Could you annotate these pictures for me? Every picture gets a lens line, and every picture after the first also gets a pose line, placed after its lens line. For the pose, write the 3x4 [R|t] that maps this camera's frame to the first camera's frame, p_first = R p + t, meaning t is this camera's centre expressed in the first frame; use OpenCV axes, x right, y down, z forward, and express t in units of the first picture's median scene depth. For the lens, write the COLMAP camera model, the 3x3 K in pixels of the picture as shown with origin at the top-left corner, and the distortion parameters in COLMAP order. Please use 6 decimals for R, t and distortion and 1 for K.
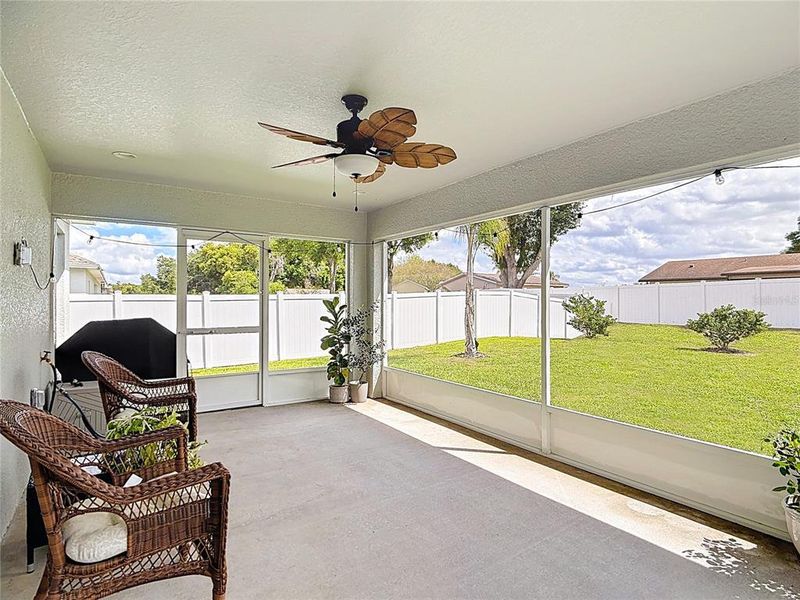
lens RADIAL K [[422.1, 0, 402.8], [0, 422.1, 299.0], [0, 0, 1]] dist [-0.012654, -0.000839]
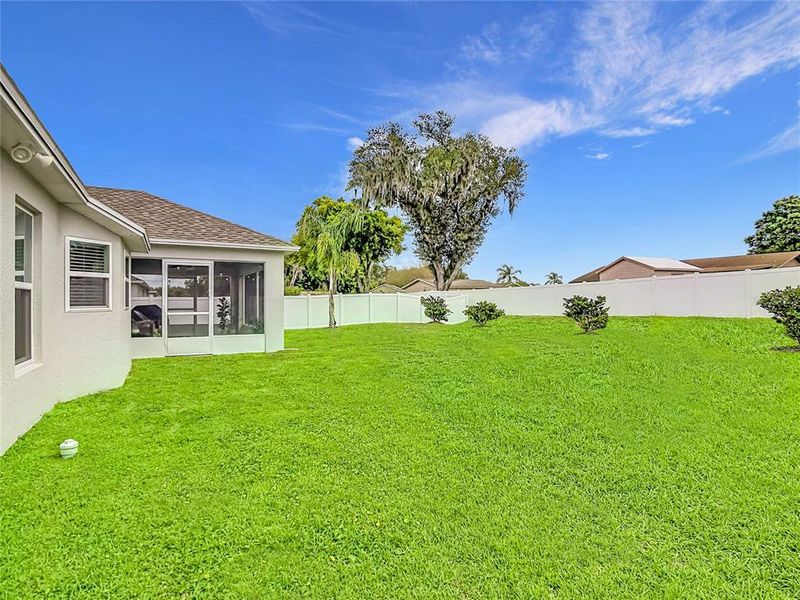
lens RADIAL K [[419.4, 0, 400.0], [0, 419.4, 300.0], [0, 0, 1]] dist [-0.005722, -0.001959]
pose [[0.995846, -0.004405, -0.090946, 0.451489], [0.004405, 0.999990, -0.000199, 0.005900], [0.090946, -0.000202, 0.995856, -0.581814]]
